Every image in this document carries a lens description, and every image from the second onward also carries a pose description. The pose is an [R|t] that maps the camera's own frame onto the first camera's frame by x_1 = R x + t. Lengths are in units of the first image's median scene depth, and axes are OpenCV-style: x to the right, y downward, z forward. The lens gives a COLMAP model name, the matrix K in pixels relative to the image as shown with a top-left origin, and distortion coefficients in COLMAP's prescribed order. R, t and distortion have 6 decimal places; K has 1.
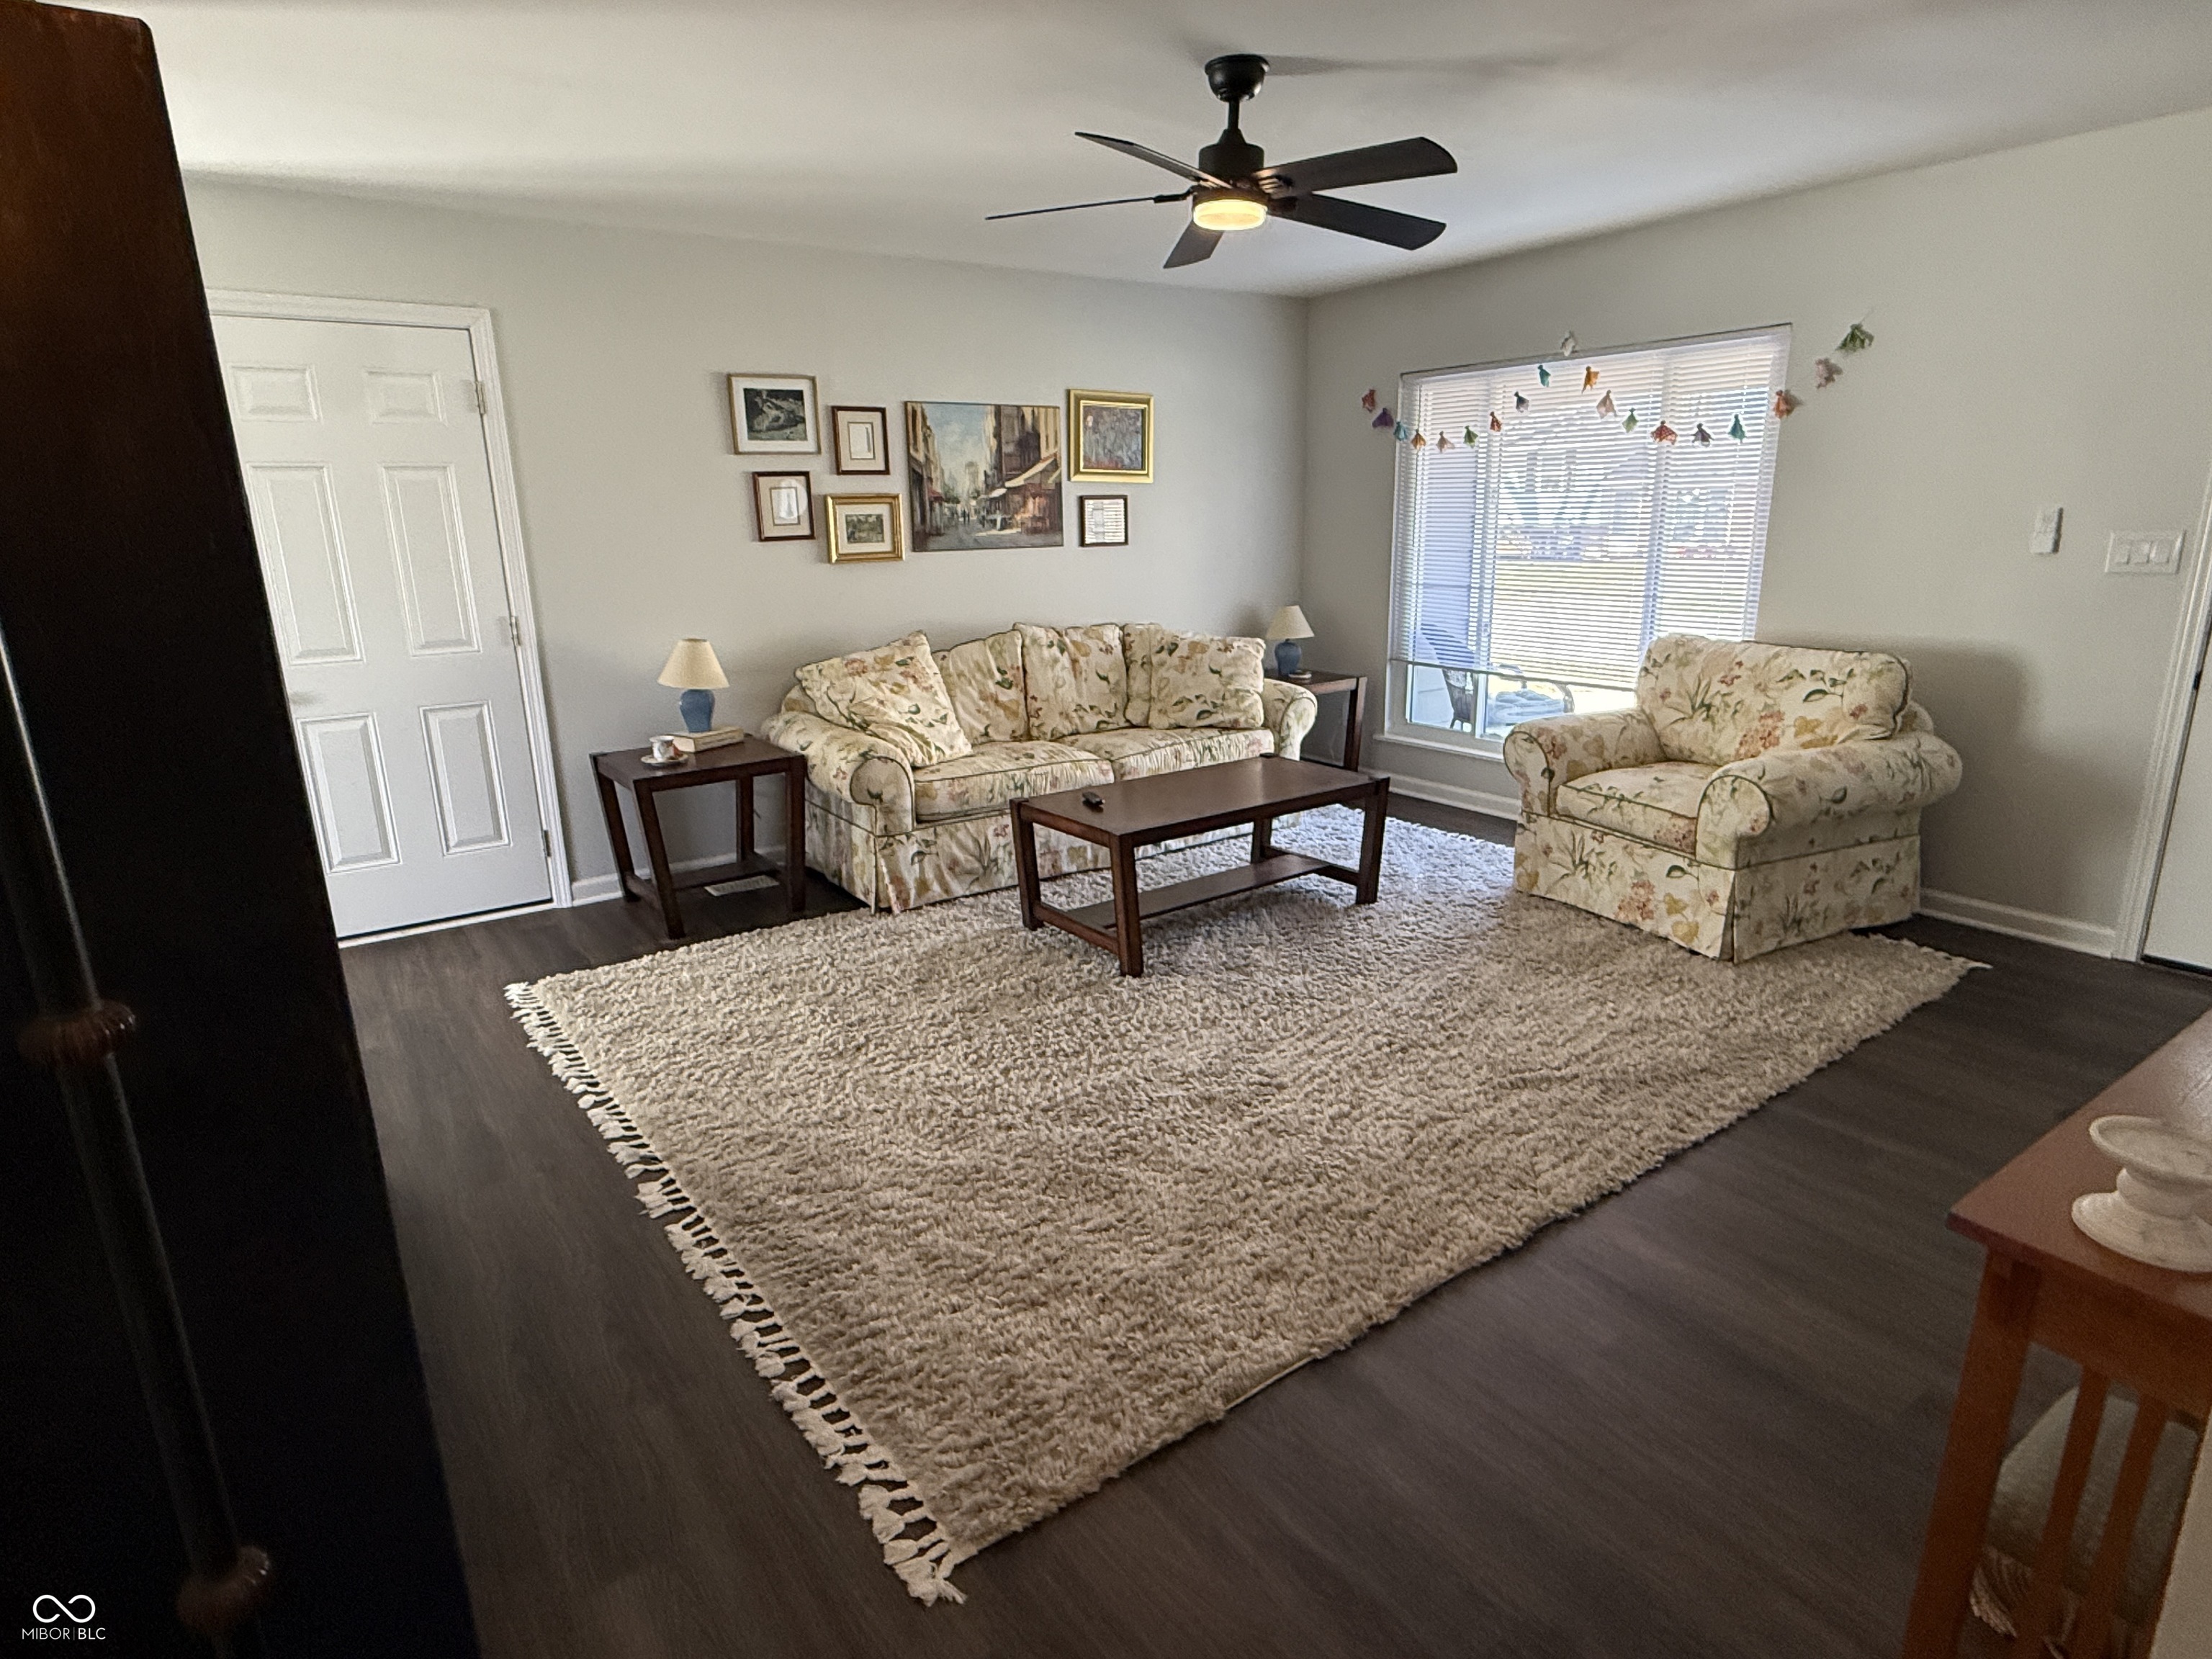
lens RADIAL K [[1225.1, 0, 1106.0], [0, 1225.1, 829.5], [0, 0, 1]] dist [0.002739, 0.000036]
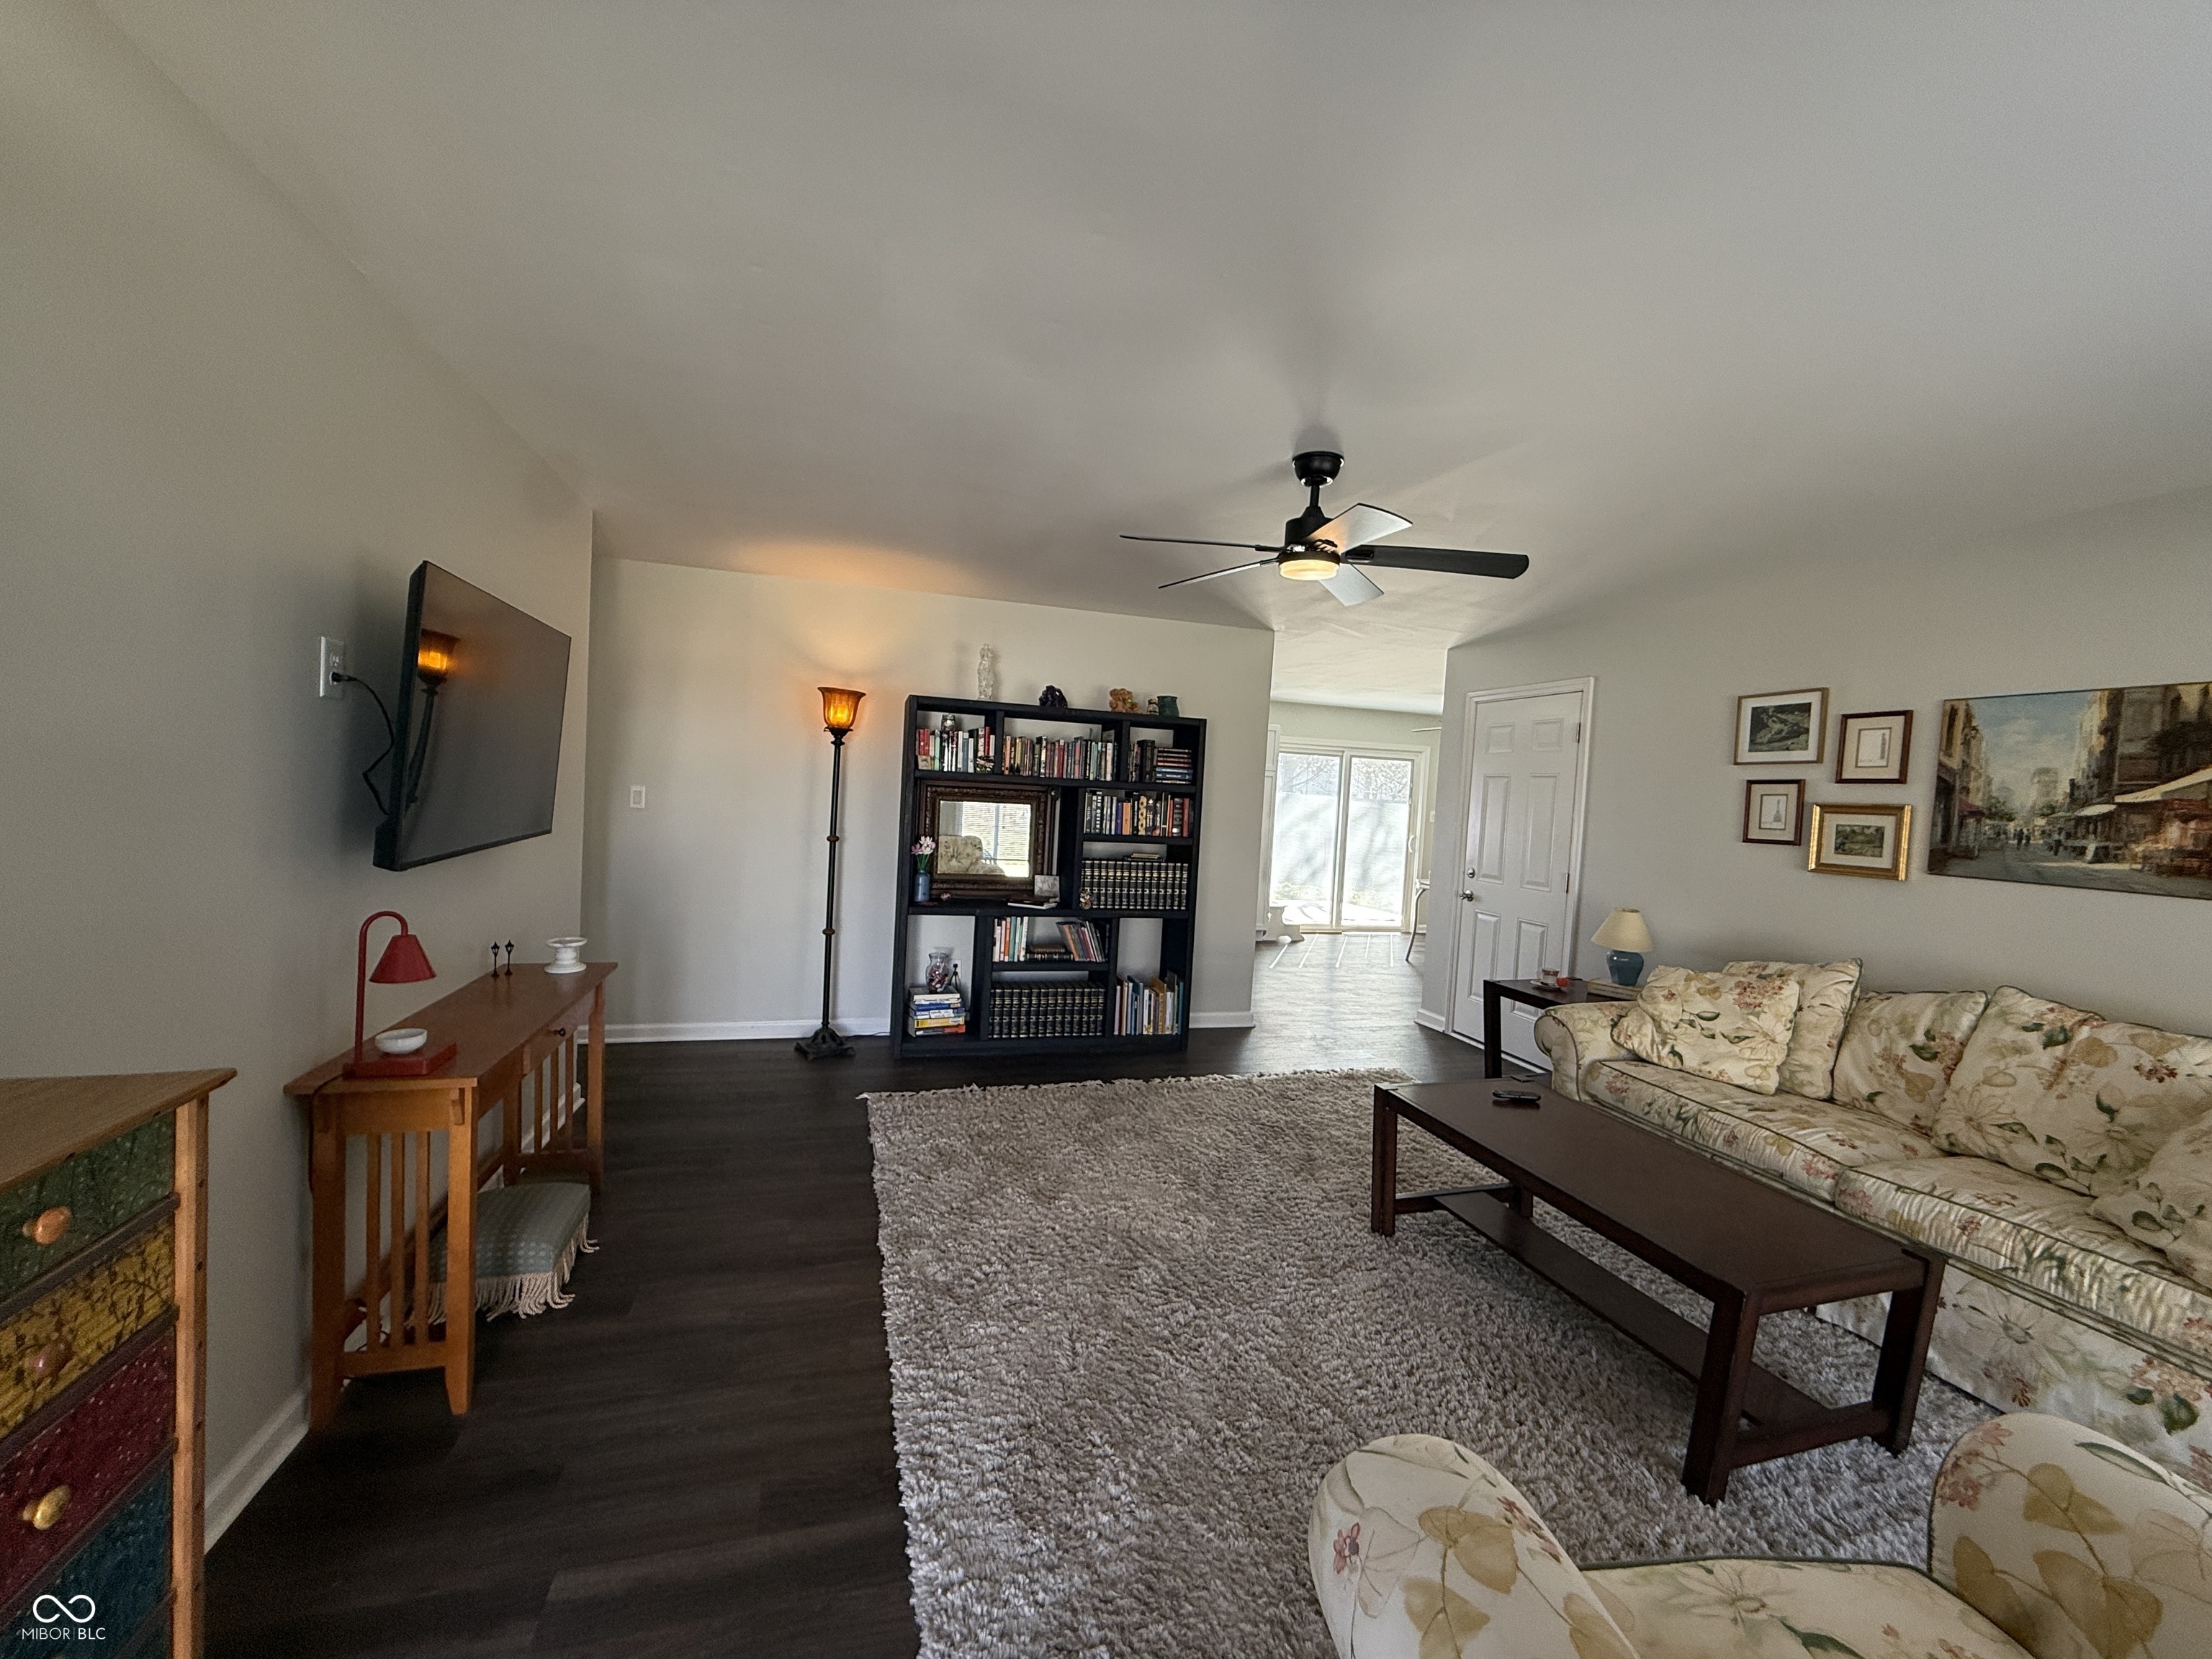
lens RADIAL K [[863.5, 0, 1106.0], [0, 863.5, 829.5], [0, 0, 1]] dist [0.000569, 0.000077]
pose [[-0.323893, 0.043457, -0.945095, 0.578193], [-0.288326, 0.946892, 0.142351, -0.180996], [0.901089, 0.318602, -0.294162, 0.673764]]
